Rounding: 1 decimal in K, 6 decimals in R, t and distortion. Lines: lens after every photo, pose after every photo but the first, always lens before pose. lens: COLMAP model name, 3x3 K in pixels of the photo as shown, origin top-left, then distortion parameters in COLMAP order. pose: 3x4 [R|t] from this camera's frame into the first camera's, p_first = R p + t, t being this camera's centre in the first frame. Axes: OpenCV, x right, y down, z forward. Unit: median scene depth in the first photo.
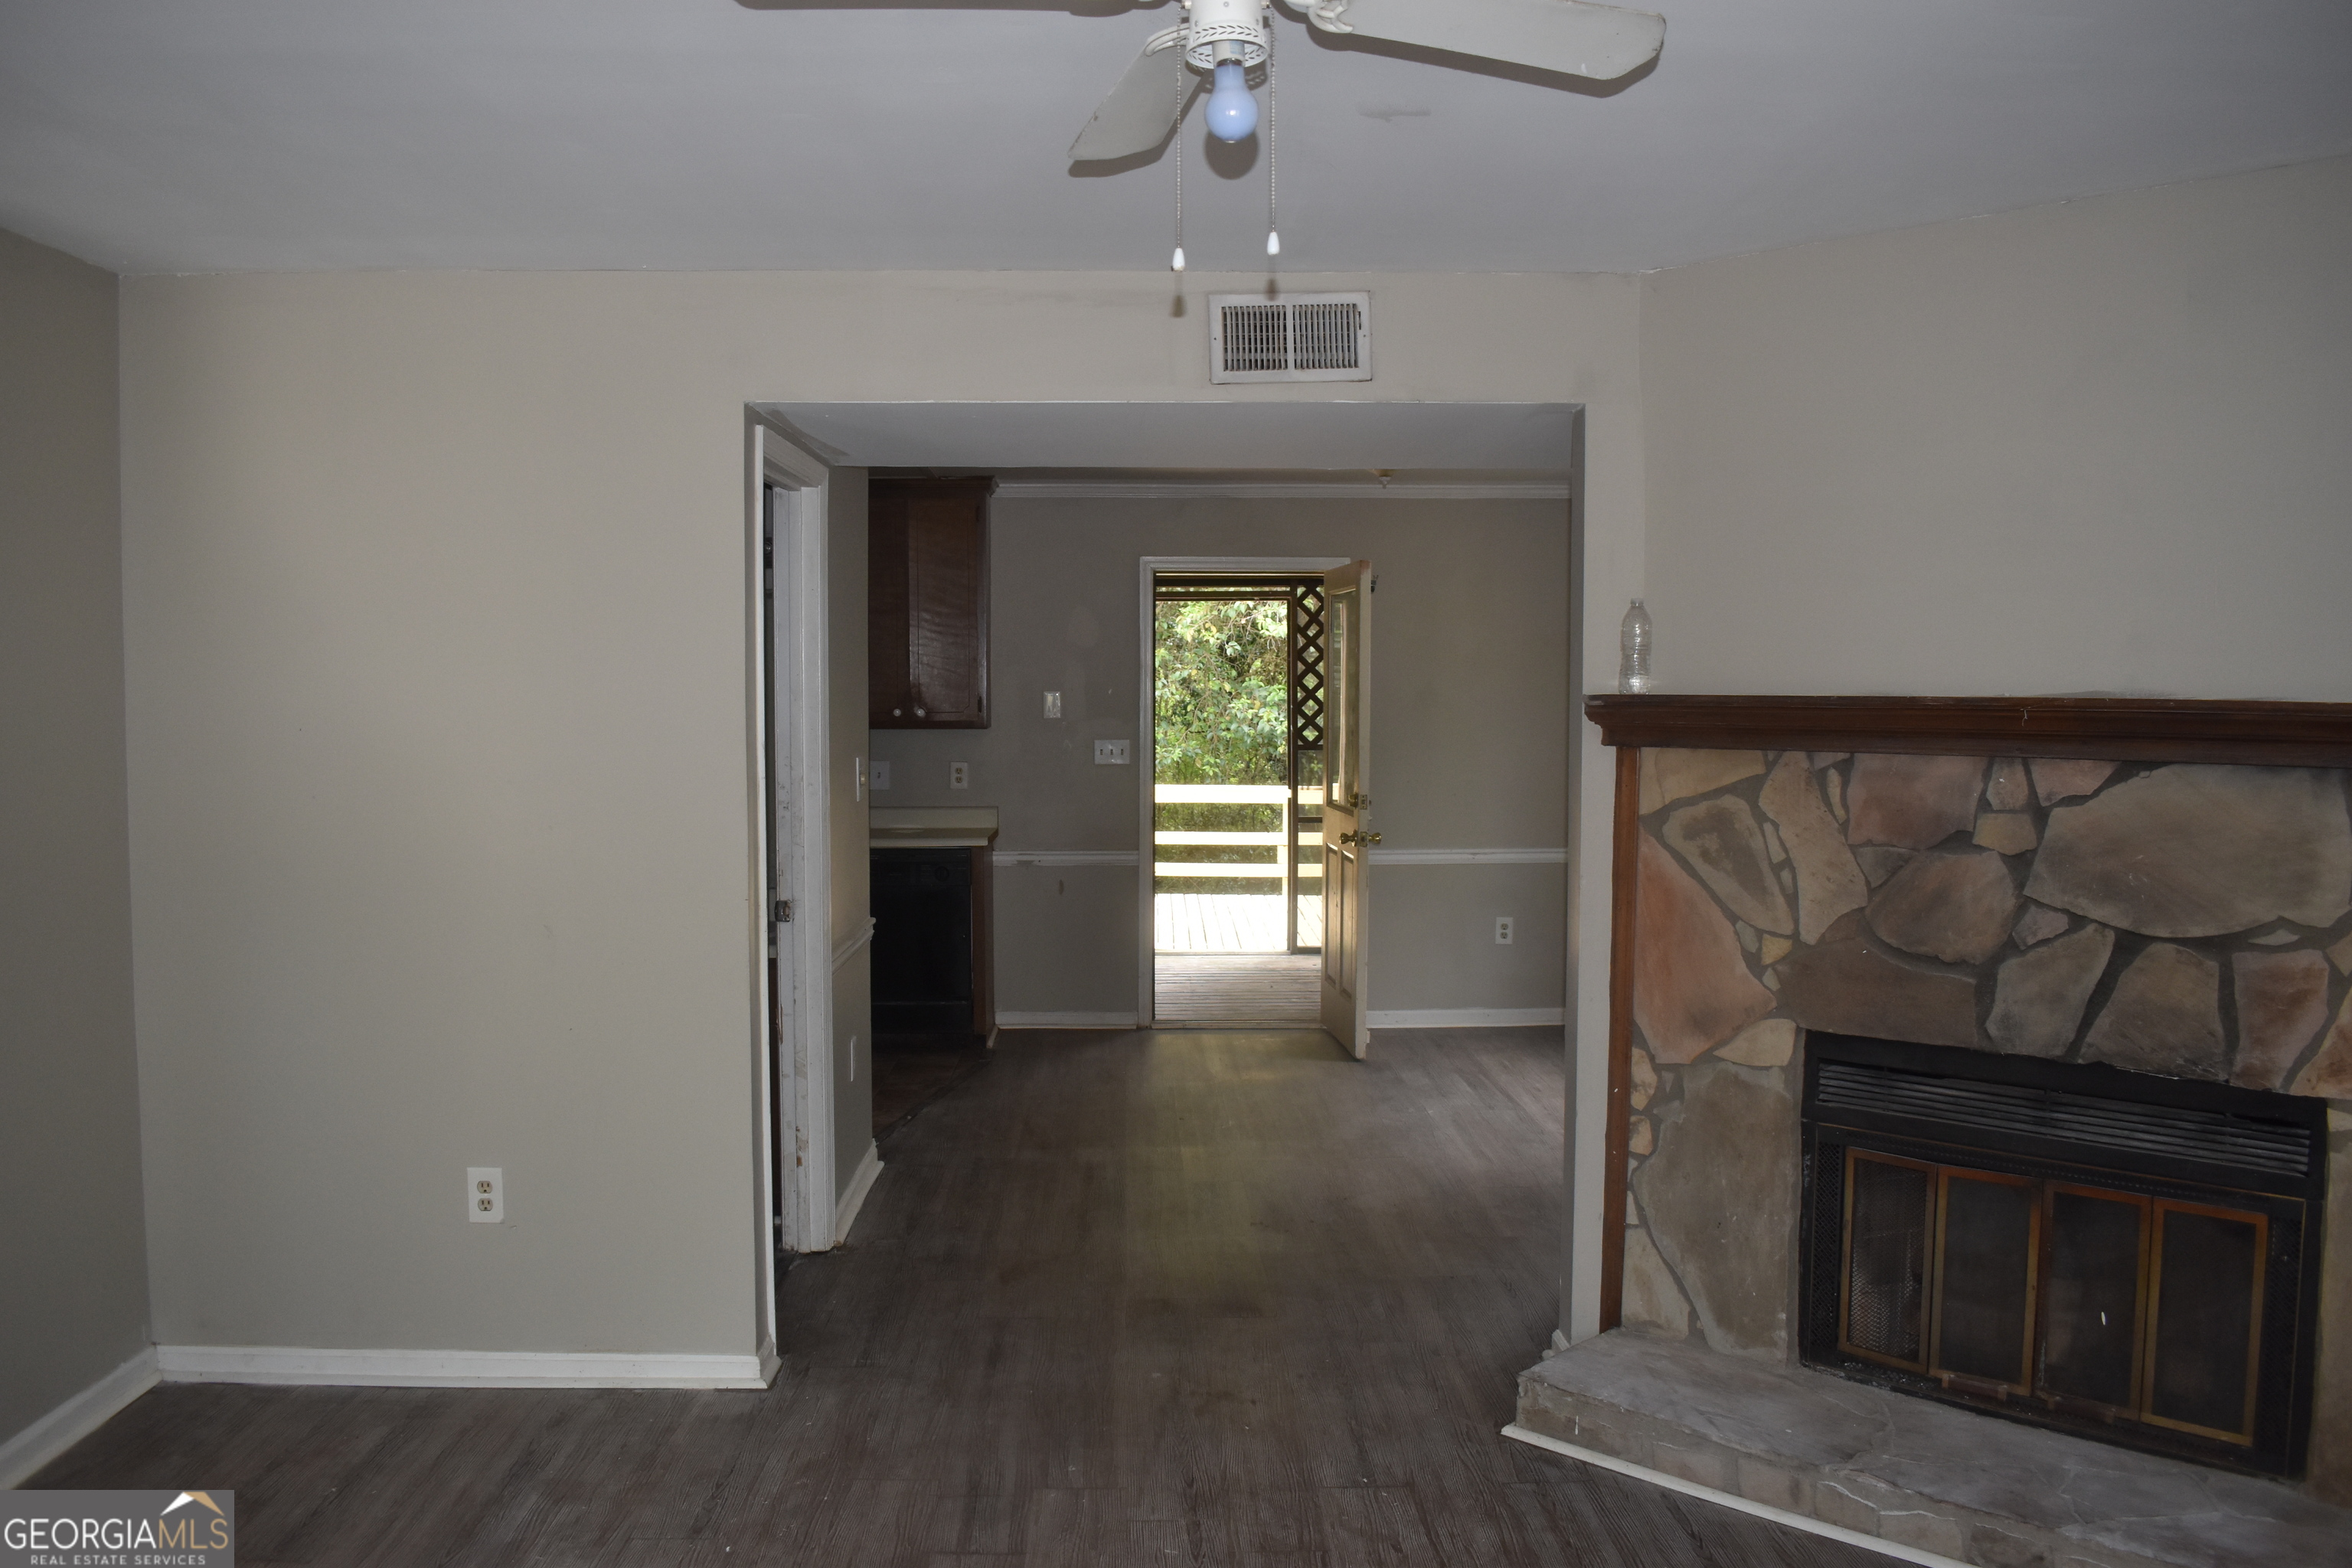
lens RADIAL K [[1830.4, 0, 1176.0], [0, 1830.4, 784.0], [0, 0, 1]] dist [-0.092035, 0.000245]
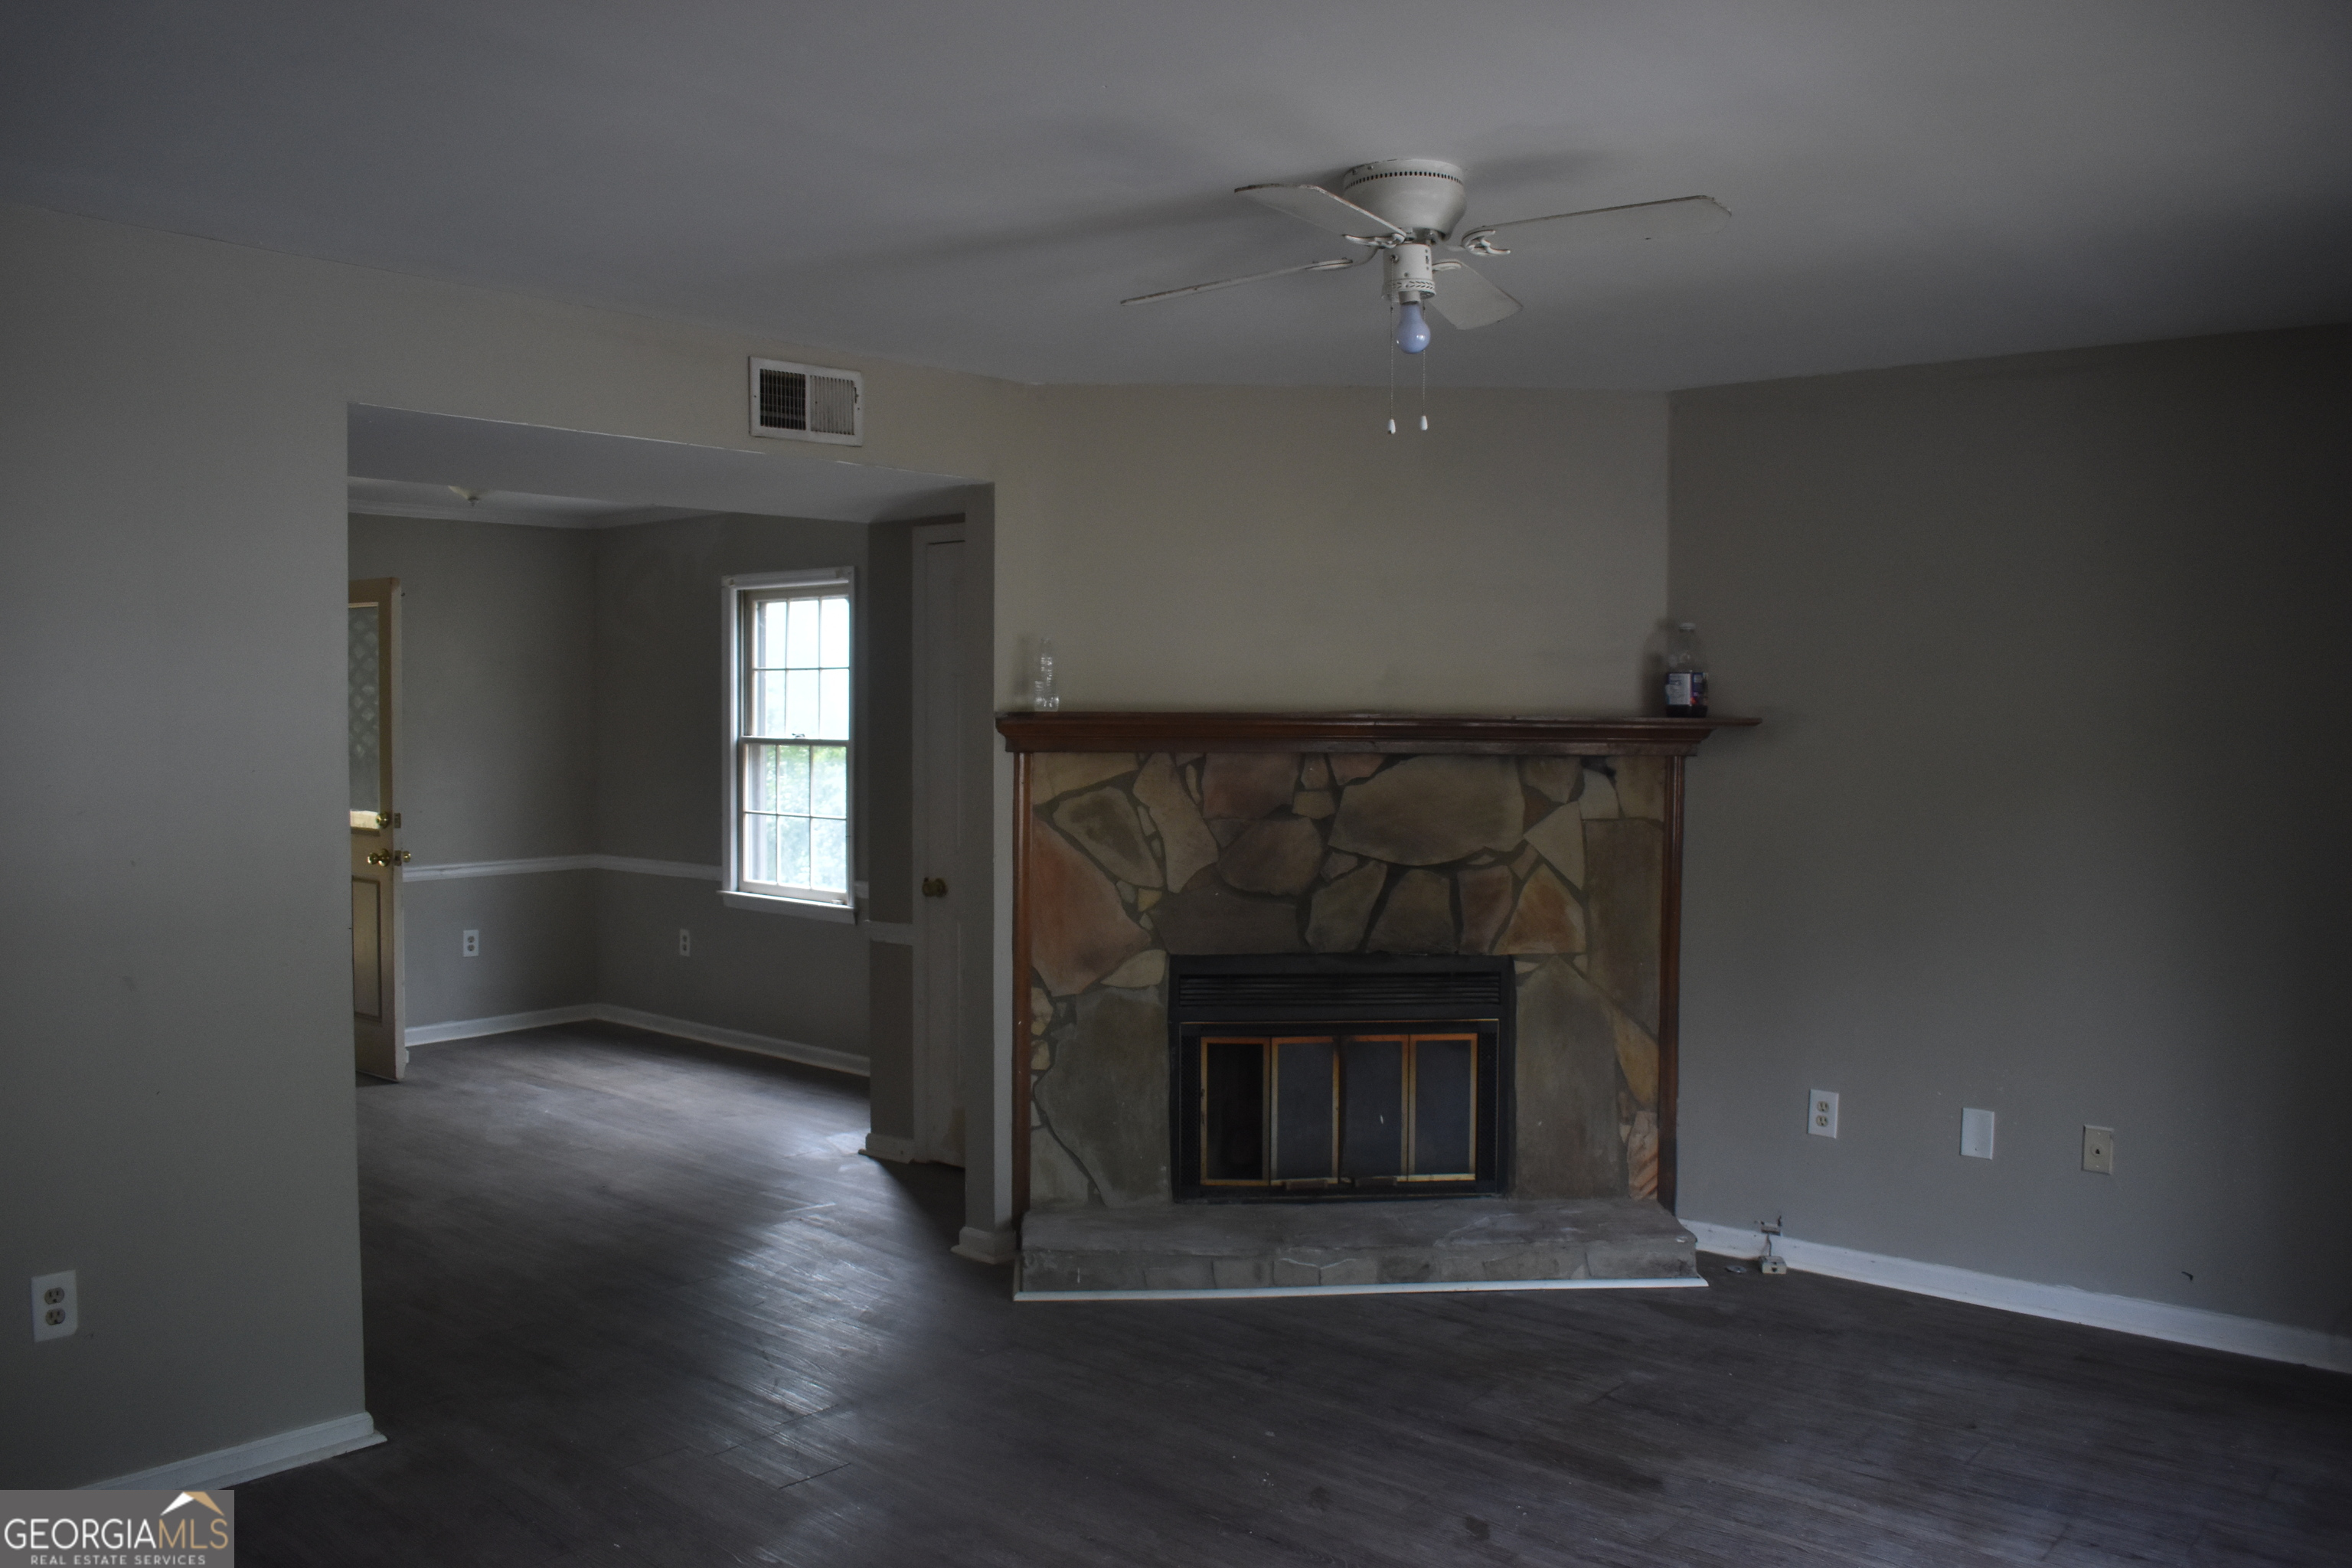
lens RADIAL K [[1830.4, 0, 1176.0], [0, 1830.4, 784.0], [0, 0, 1]] dist [-0.092035, 0.000245]
pose [[0.671692, -0.027424, 0.740323, -0.670020], [0.034325, 0.999393, 0.005879, -0.002474], [-0.740035, 0.021463, 0.672226, 0.059676]]
